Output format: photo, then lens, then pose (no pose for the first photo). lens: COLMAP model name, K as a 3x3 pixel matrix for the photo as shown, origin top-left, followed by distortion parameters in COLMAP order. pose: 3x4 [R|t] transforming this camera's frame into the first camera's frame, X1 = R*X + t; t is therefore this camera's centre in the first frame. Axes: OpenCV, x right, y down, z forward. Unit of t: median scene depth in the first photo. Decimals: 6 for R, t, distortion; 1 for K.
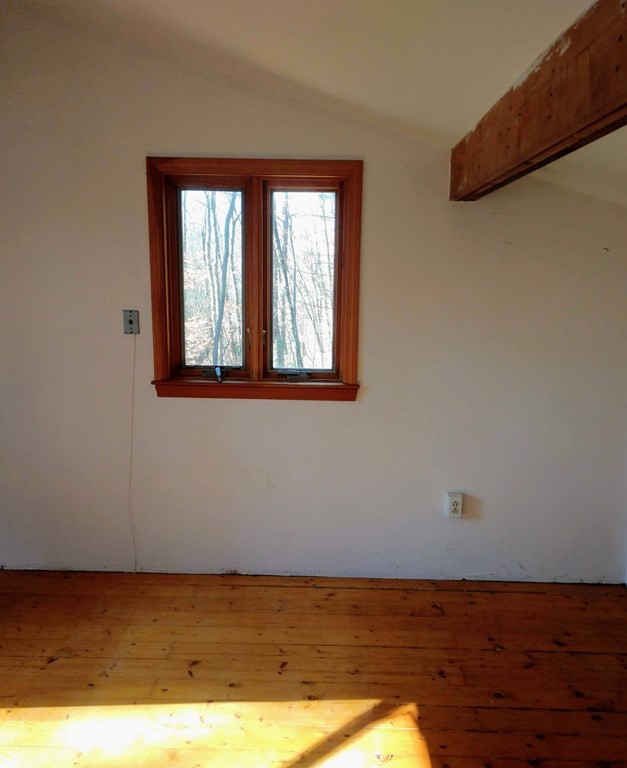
lens RADIAL K [[676.9, 0, 318.2], [0, 676.9, 415.2], [0, 0, 1]] dist [0.017842, 0.002389]
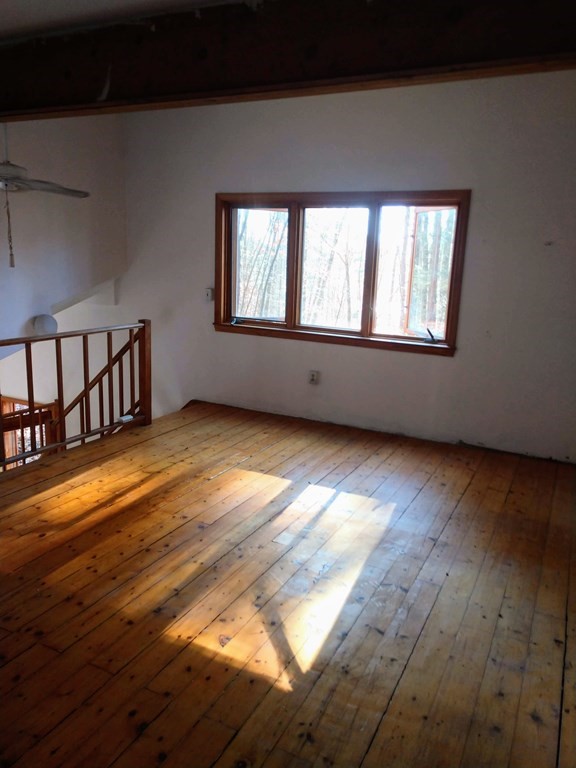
lens RADIAL K [[583.0, 0, 288.0], [0, 583.0, 384.0], [0, 0, 1]] dist [0.026315, 0.017857]
pose [[-0.425690, 0.162901, -0.890085, 0.613806], [-0.228395, 0.932468, 0.279890, -0.163261], [0.875570, 0.322437, -0.359737, 0.902056]]
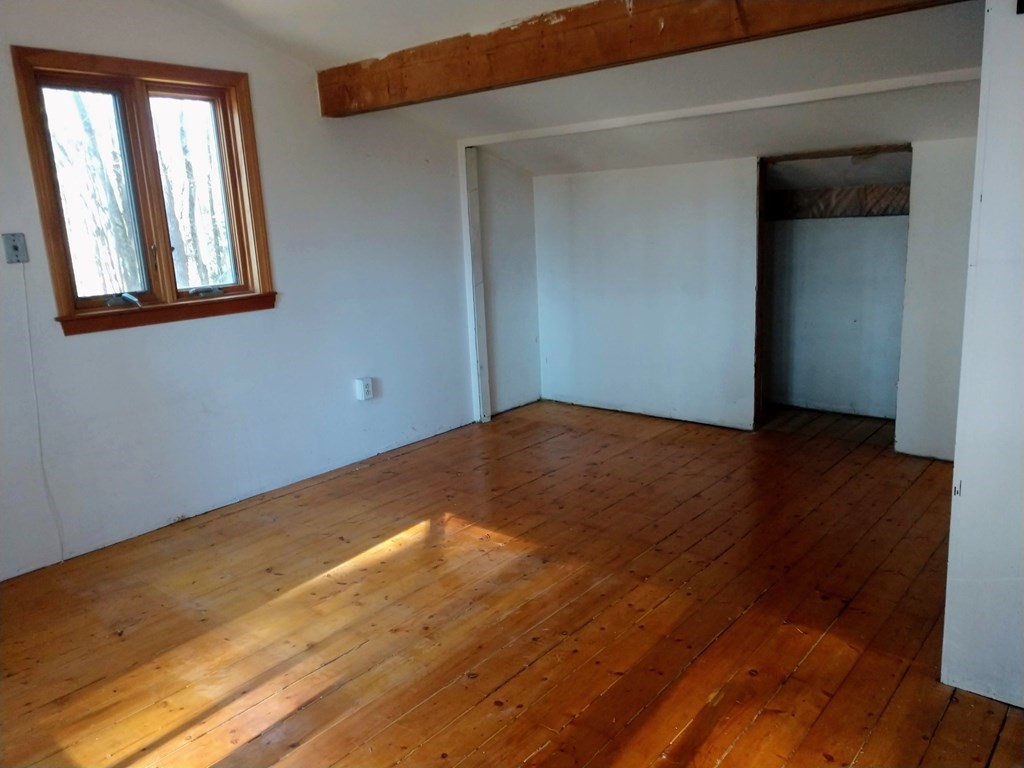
lens RADIAL K [[777.4, 0, 512.0], [0, 777.4, 384.0], [0, 0, 1]] dist [0.026315, 0.017857]
pose [[0.629252, -0.209892, 0.748323, -0.637387], [0.213858, 0.972435, 0.092922, 0.058691], [-0.747199, 0.101564, 0.656794, -0.039980]]
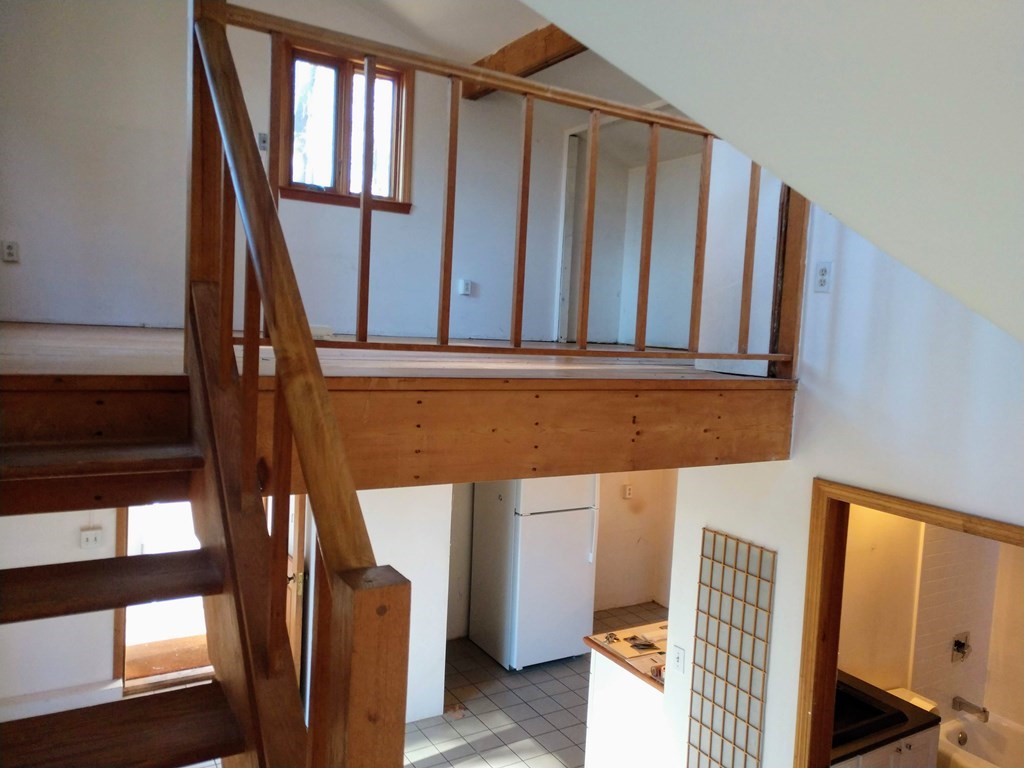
lens RADIAL K [[777.4, 0, 512.0], [0, 777.4, 384.0], [0, 0, 1]] dist [0.026315, 0.017857]
pose [[0.837910, -0.017810, 0.545517, -0.744129], [0.075335, 0.993675, -0.083273, 0.545739], [-0.540584, 0.110872, 0.833952, -0.597998]]
